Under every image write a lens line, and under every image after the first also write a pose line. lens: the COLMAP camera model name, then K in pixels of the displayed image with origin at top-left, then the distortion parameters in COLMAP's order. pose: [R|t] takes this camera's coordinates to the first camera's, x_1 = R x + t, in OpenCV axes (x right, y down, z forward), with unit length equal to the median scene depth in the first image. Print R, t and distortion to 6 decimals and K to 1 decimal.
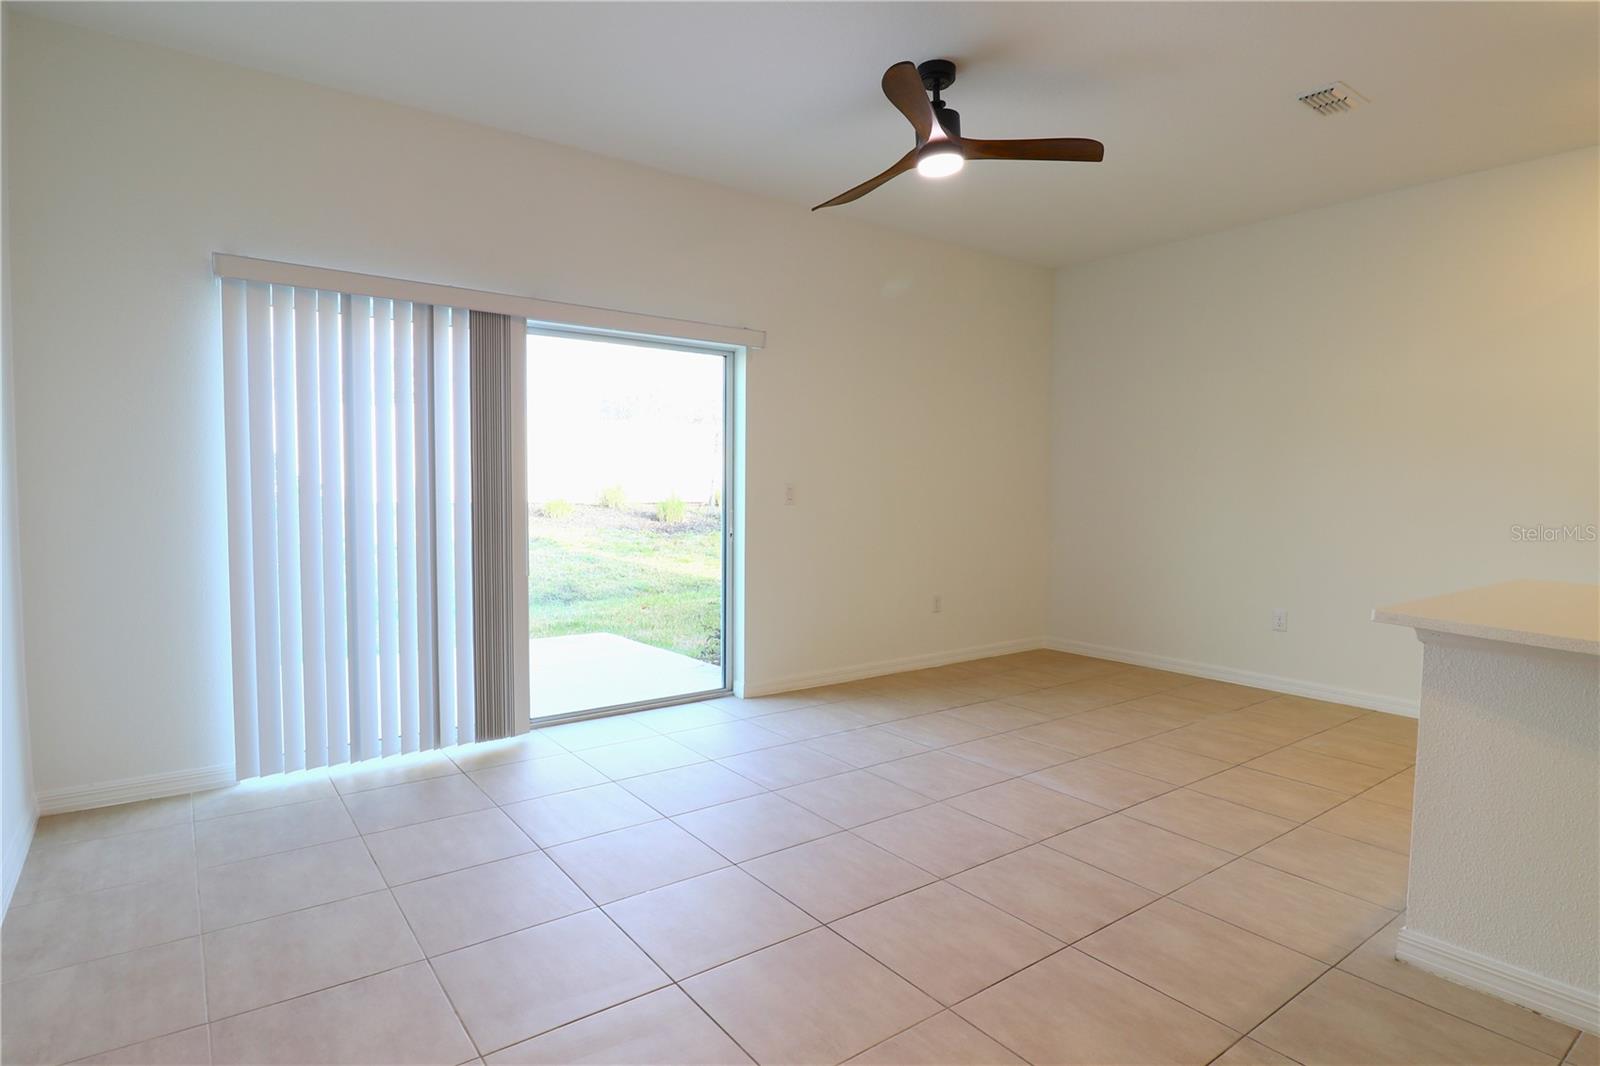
lens RADIAL K [[819.8, 0, 797.3], [0, 819.8, 531.9], [0, 0, 1]] dist [-0.001716, -0.001602]
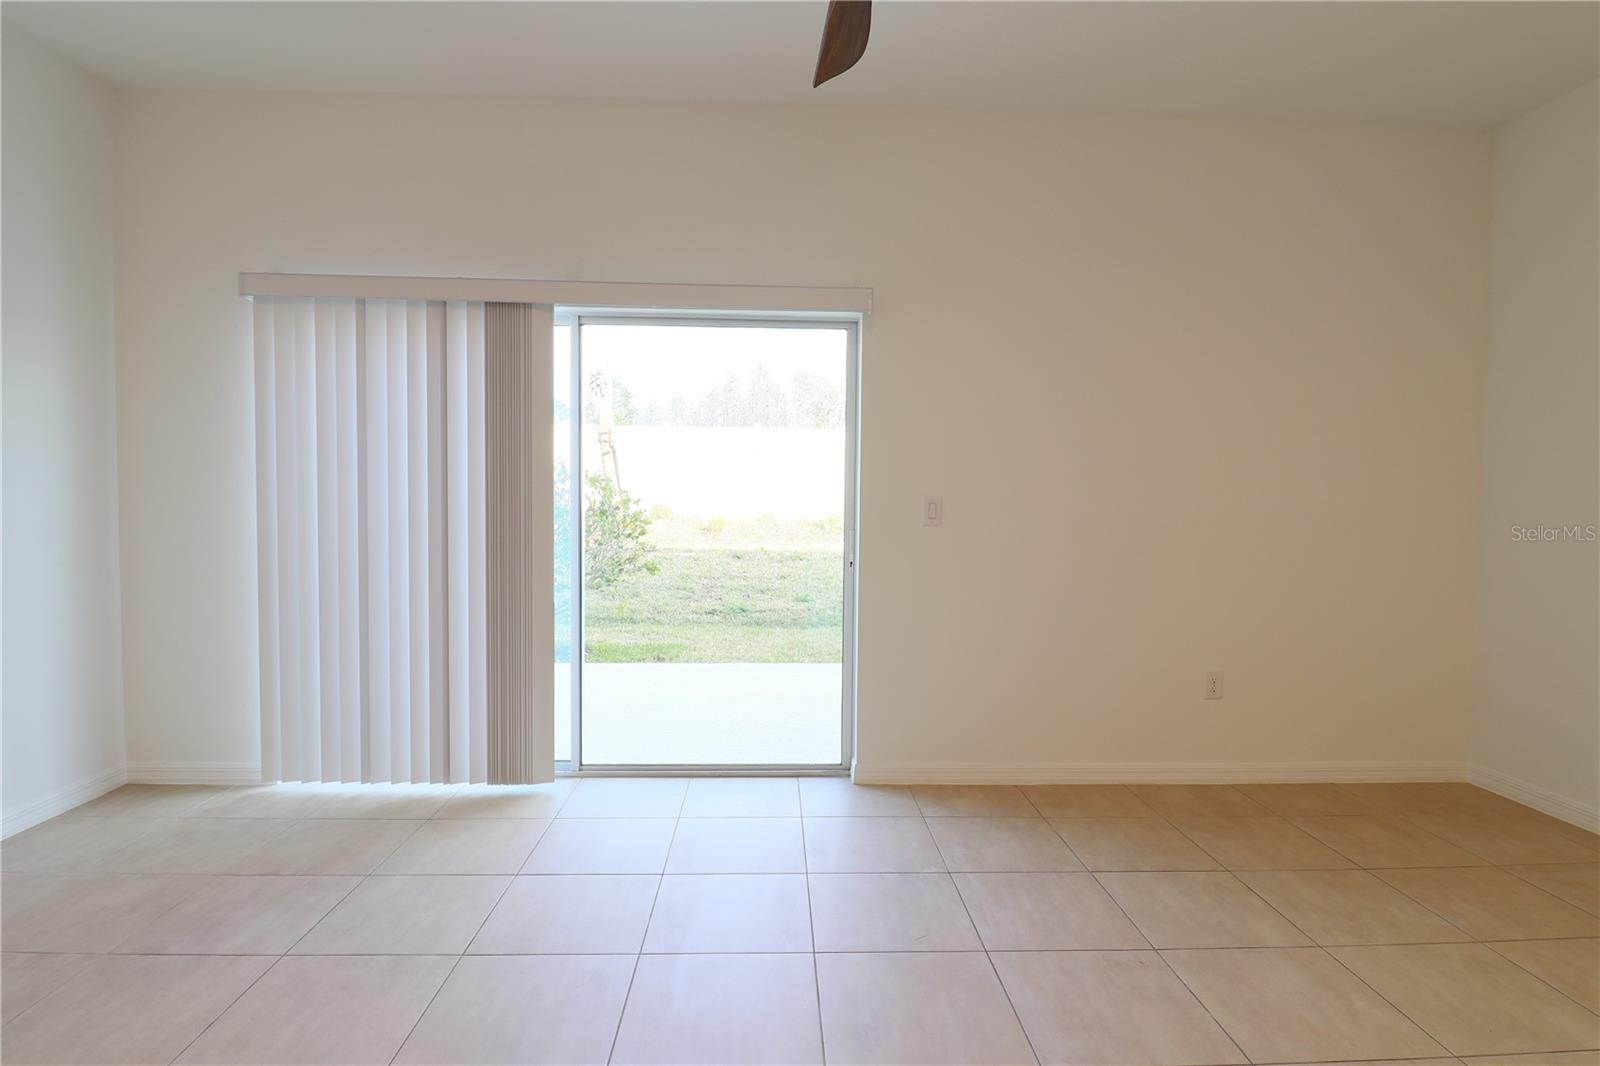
lens RADIAL K [[816.1, 0, 803.3], [0, 816.1, 534.9], [0, 0, 1]] dist [-0.011713, 0.000580]
pose [[0.832282, 0.030575, -0.553508, 0.387893], [-0.035989, 0.999352, 0.001087, -0.029552], [0.553183, 0.019016, 0.832843, 0.452239]]
